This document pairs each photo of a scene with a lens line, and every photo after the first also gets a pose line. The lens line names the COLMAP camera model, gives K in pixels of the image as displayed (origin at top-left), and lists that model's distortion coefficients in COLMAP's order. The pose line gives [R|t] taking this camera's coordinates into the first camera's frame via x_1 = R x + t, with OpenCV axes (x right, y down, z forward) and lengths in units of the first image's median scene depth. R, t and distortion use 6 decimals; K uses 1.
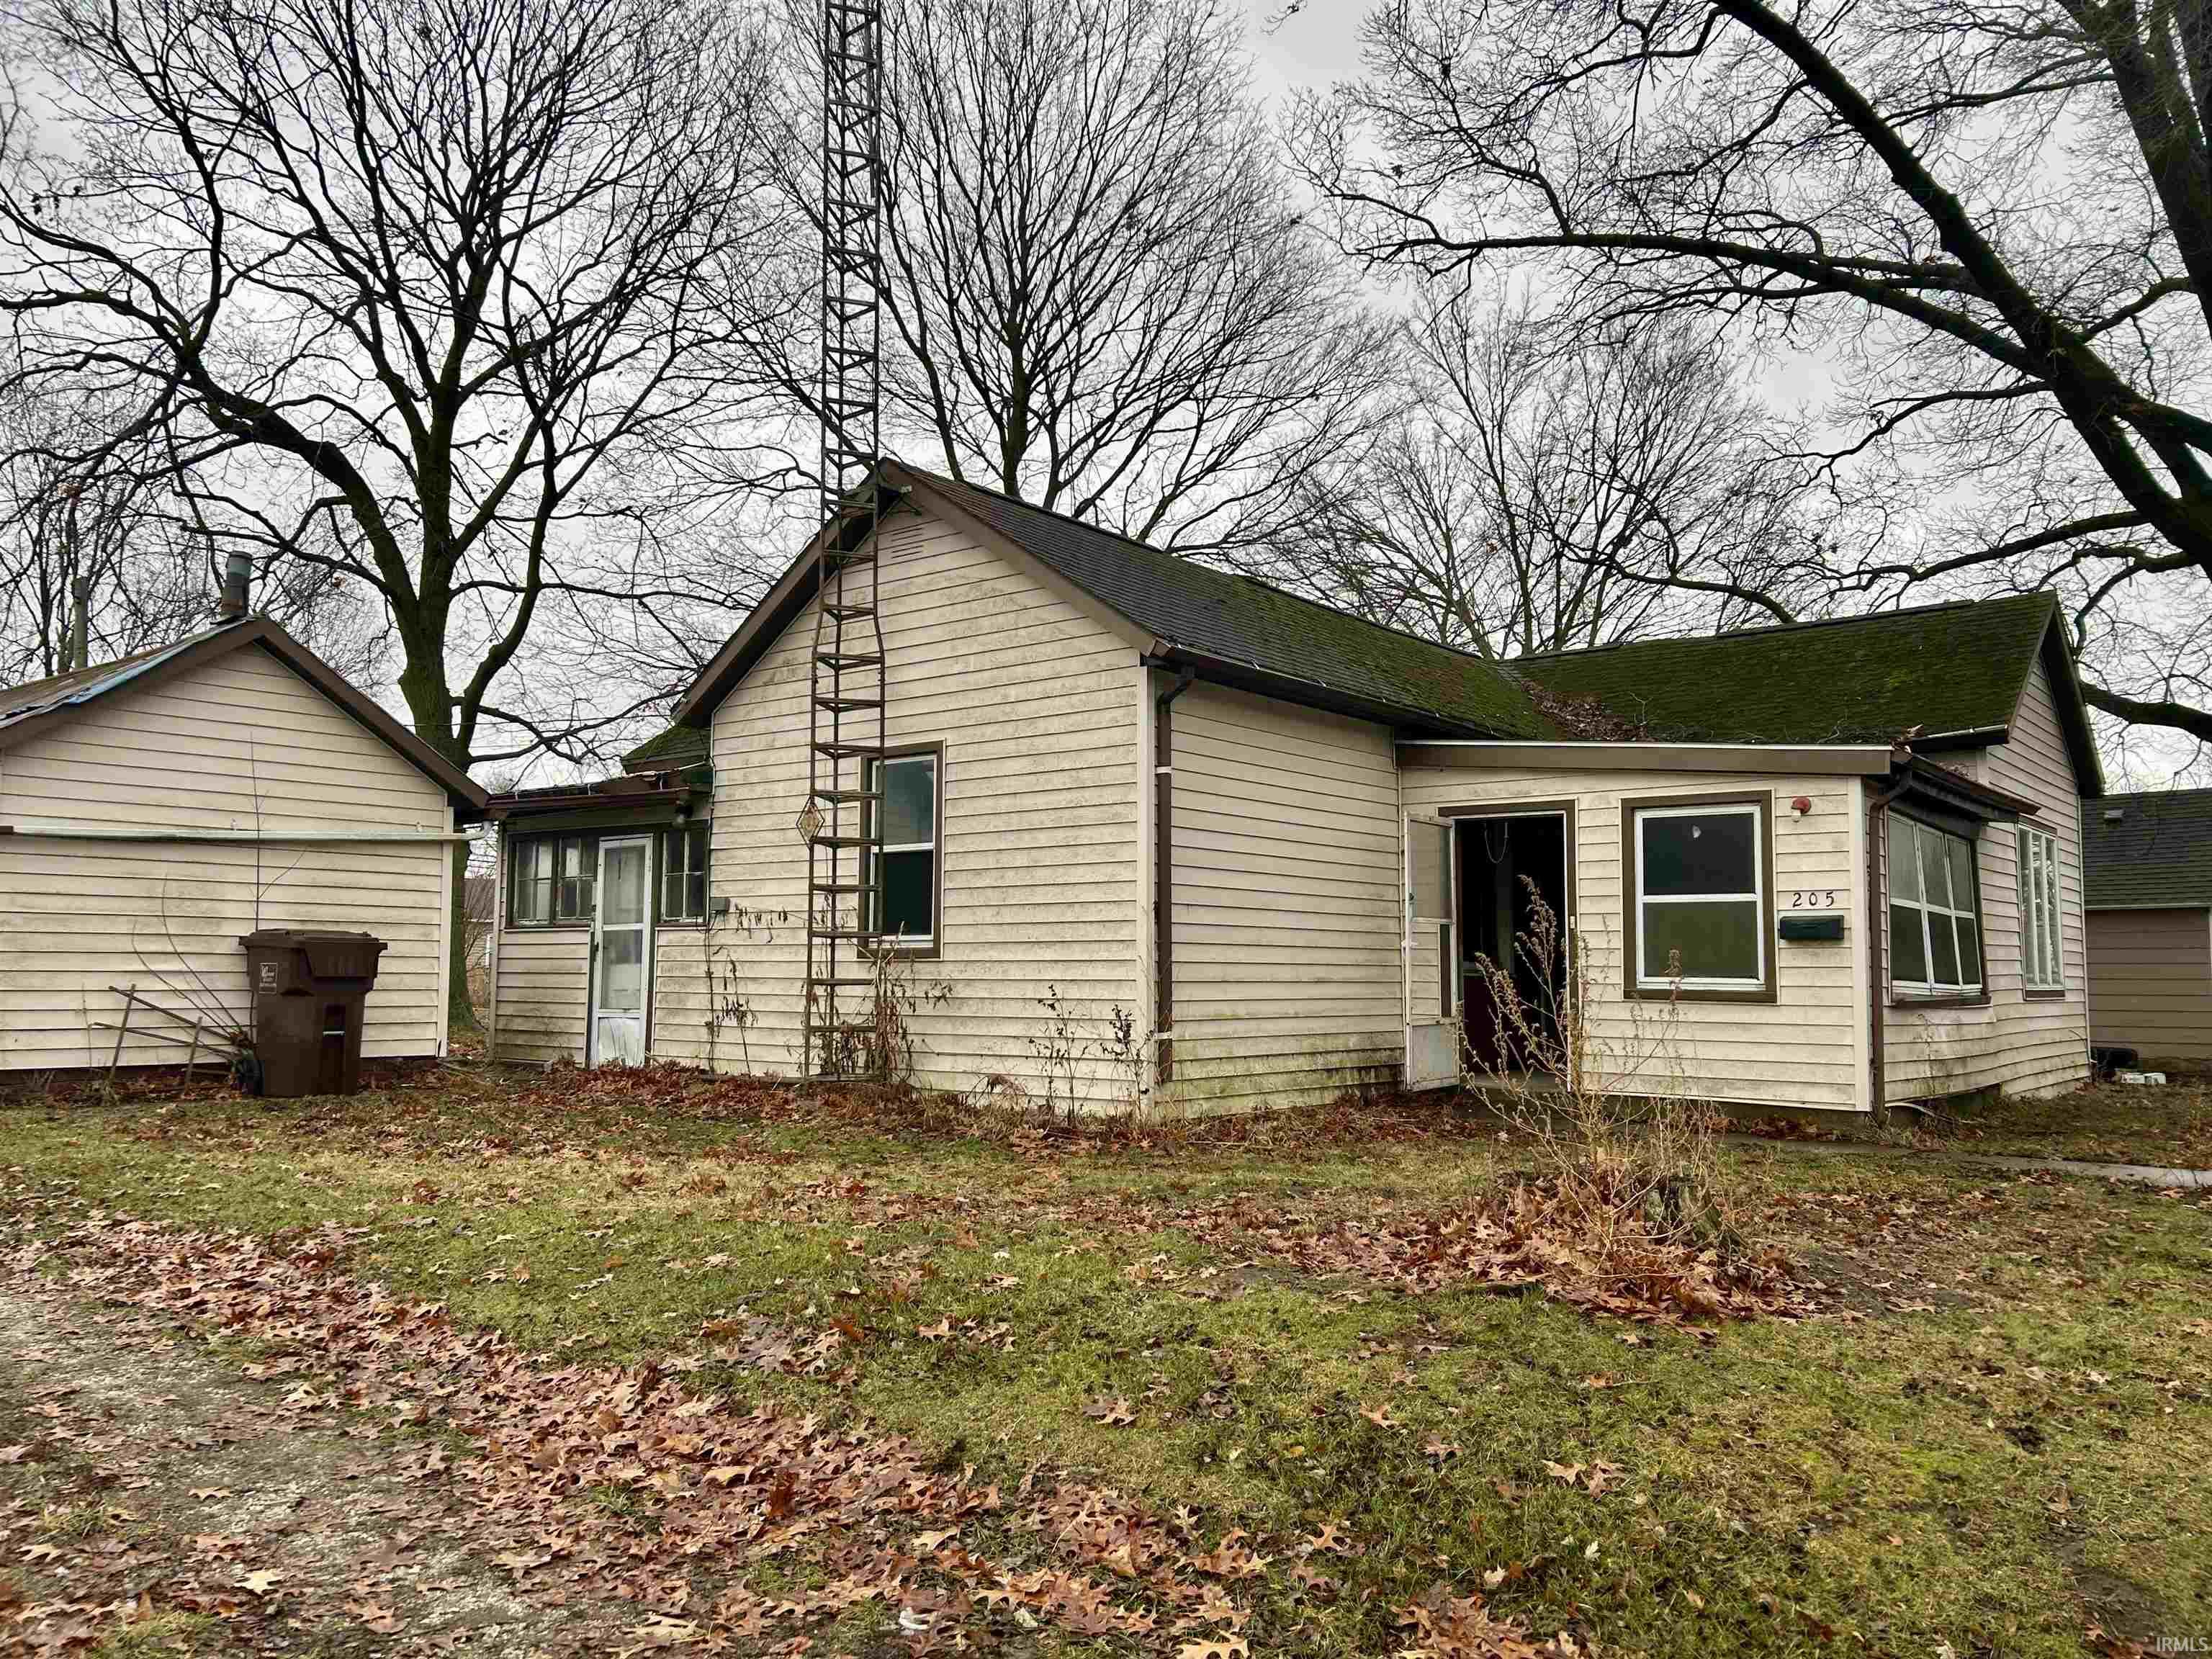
lens RADIAL K [[1696.5, 0, 1088.3], [0, 1696.5, 833.5], [0, 0, 1]] dist [0.043878, -0.024817]
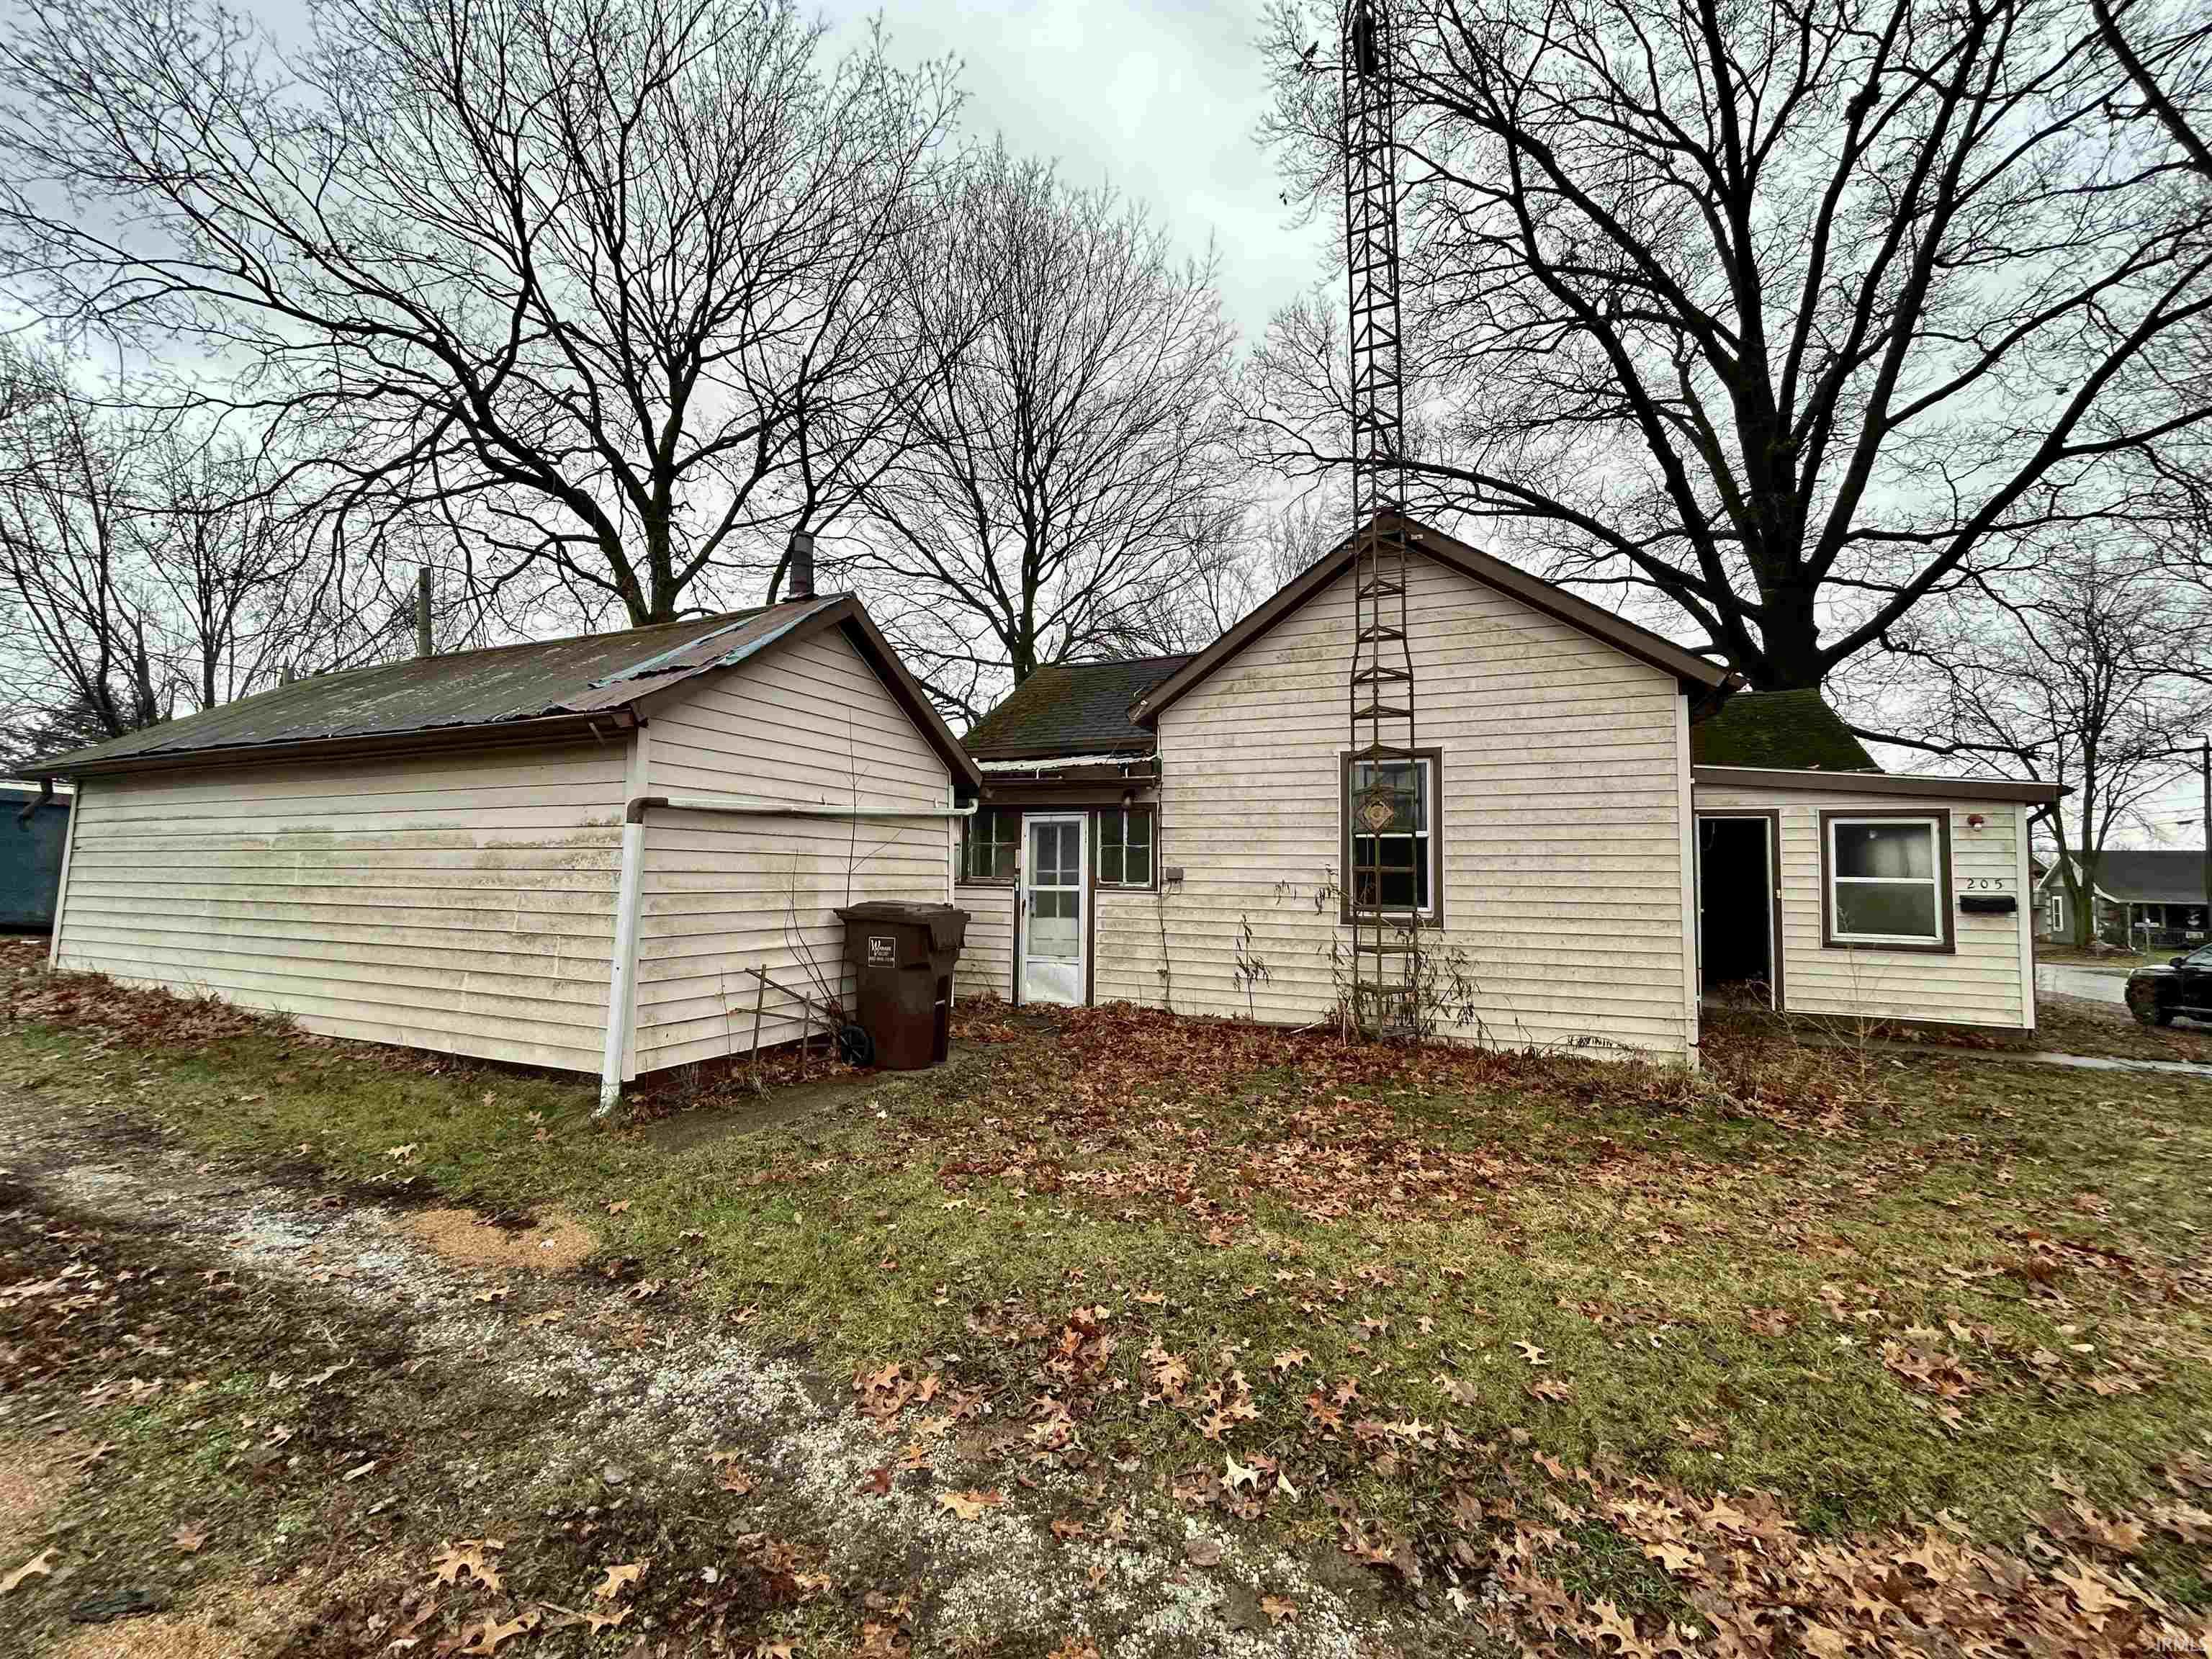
lens RADIAL K [[893.4, 0, 1096.4], [0, 893.4, 838.6], [0, 0, 1]] dist [0.001216, 0.000333]
pose [[0.959336, 0.017955, 0.281694, -0.497209], [-0.030509, 0.998724, 0.040245, -0.007752], [-0.280612, -0.047203, 0.958660, 0.451522]]
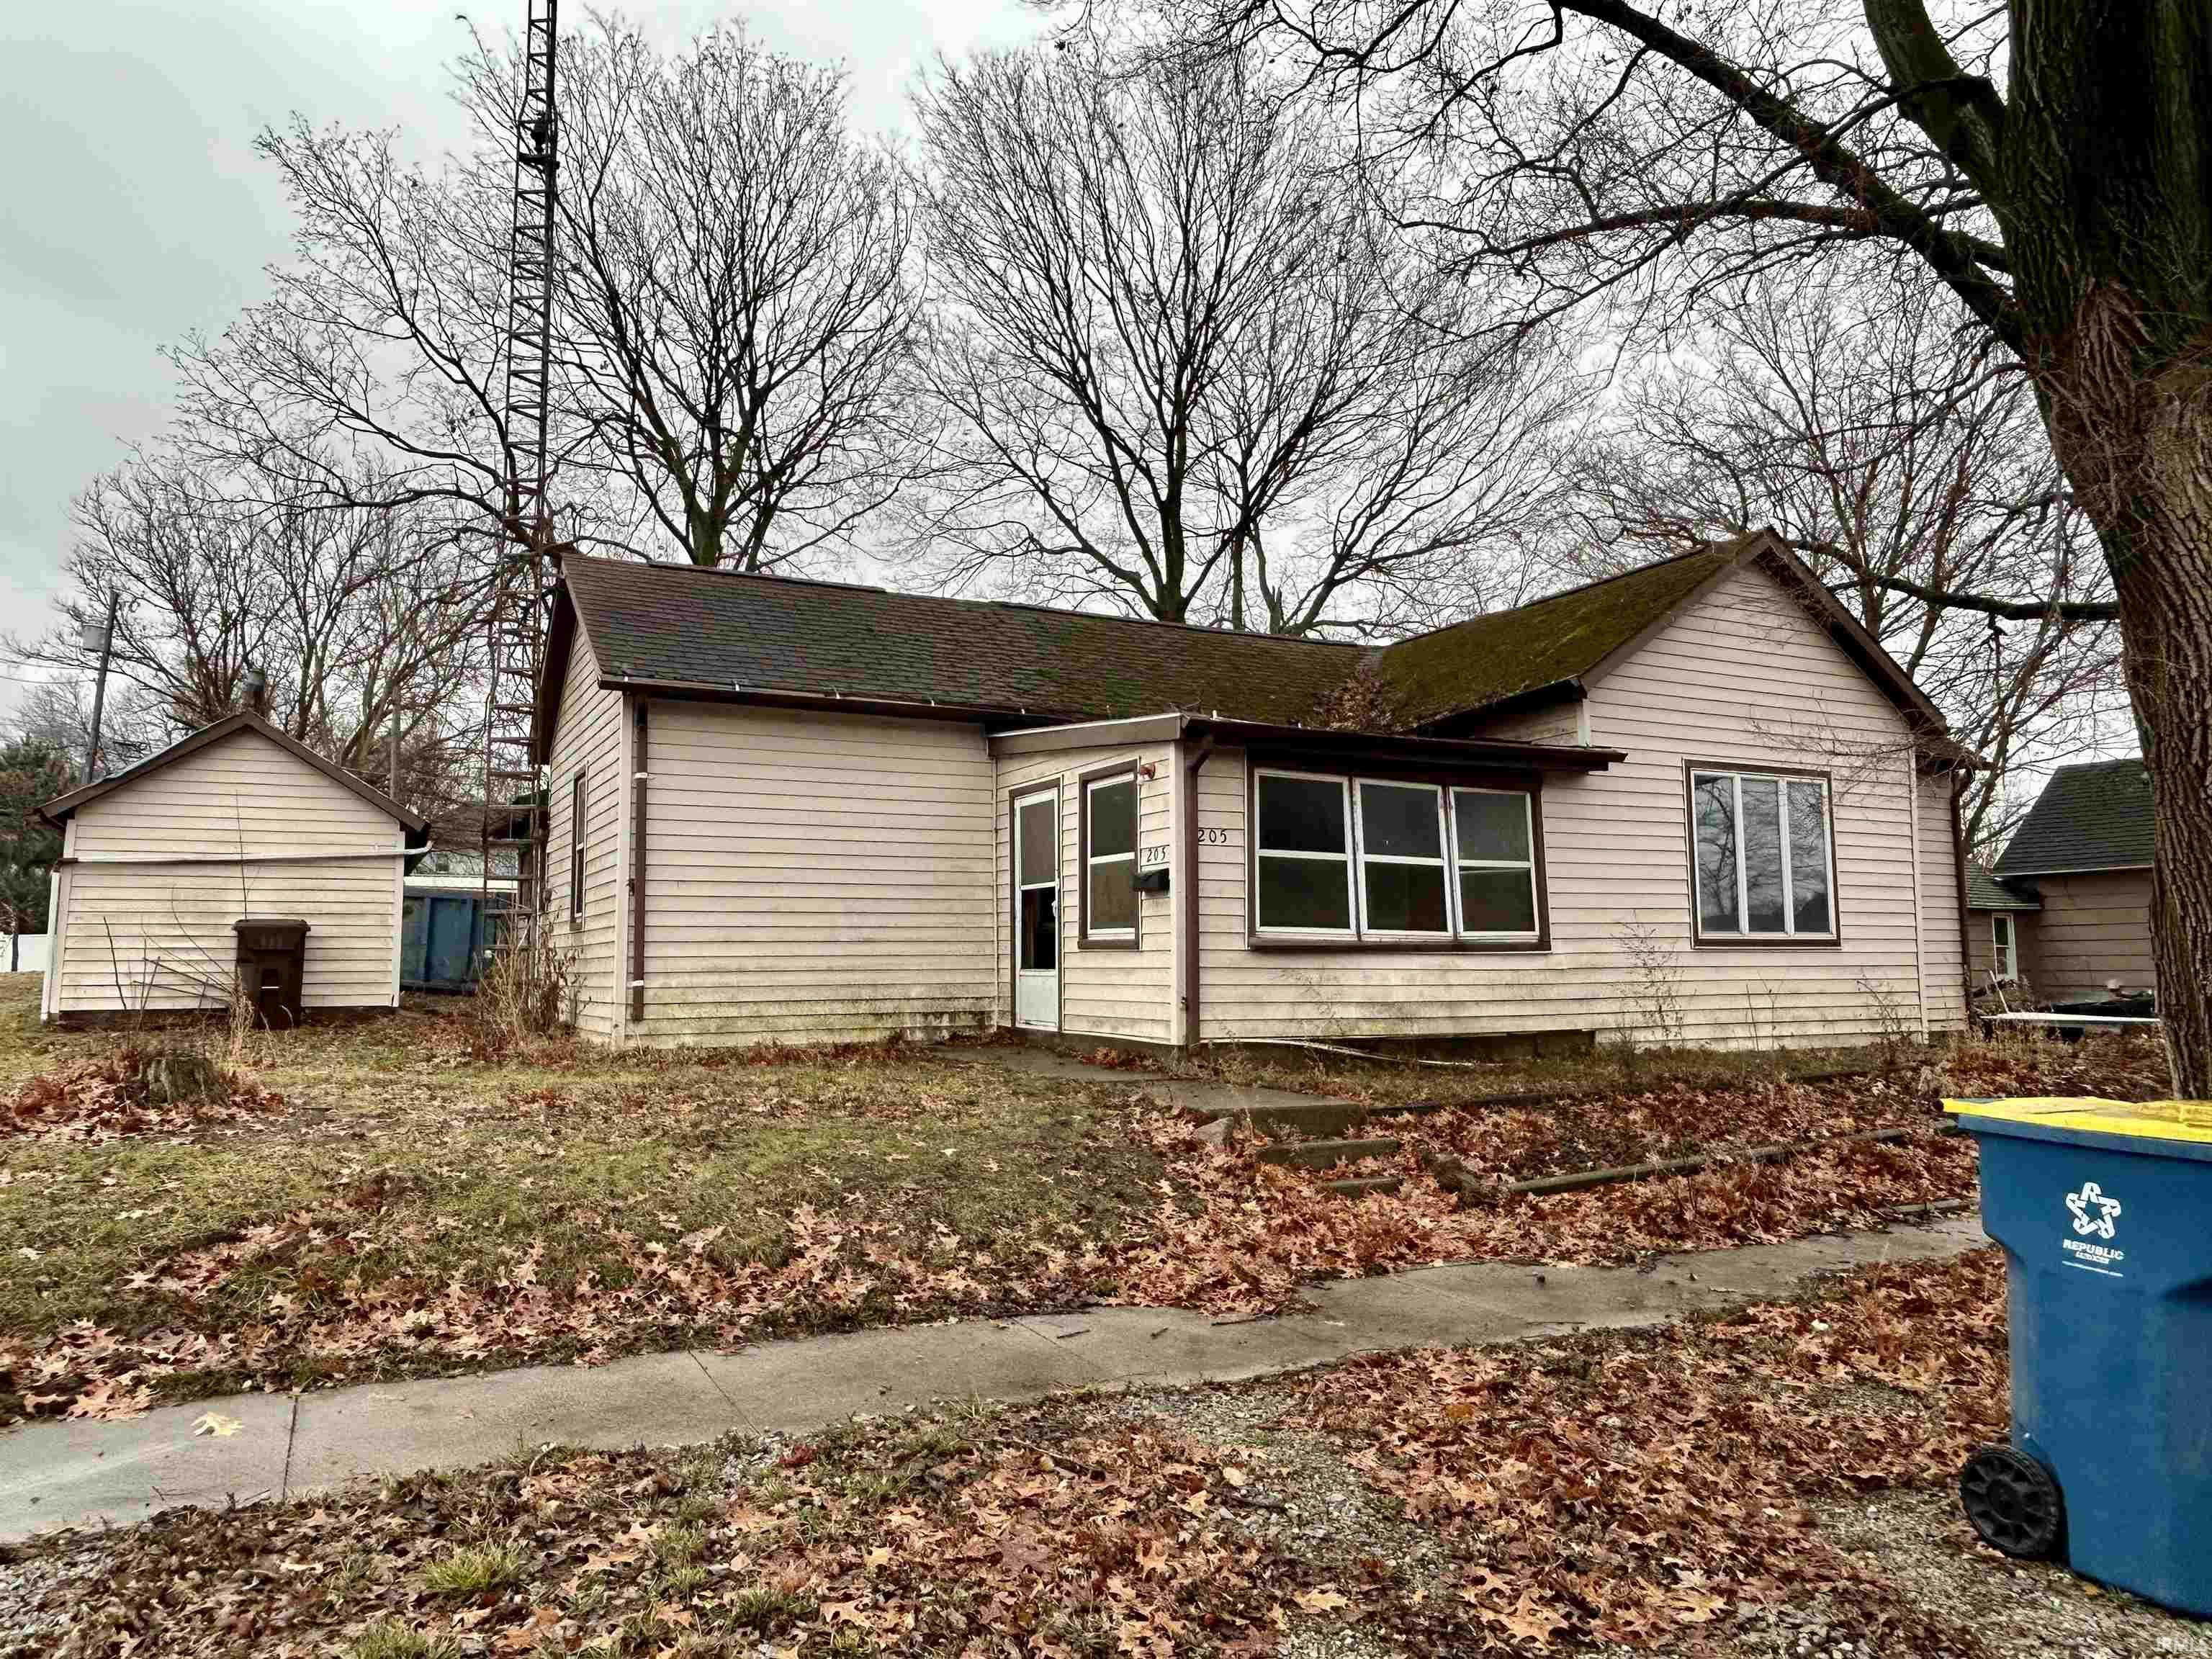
lens RADIAL K [[1513.5, 0, 1114.2], [0, 1513.5, 833.2], [0, 0, 1]] dist [0.001859, -0.009051]
pose [[0.916669, -0.048886, -0.396646, 0.744129], [0.048083, 0.998772, -0.011976, 0.032967], [0.396744, -0.008094, 0.917893, 0.087186]]
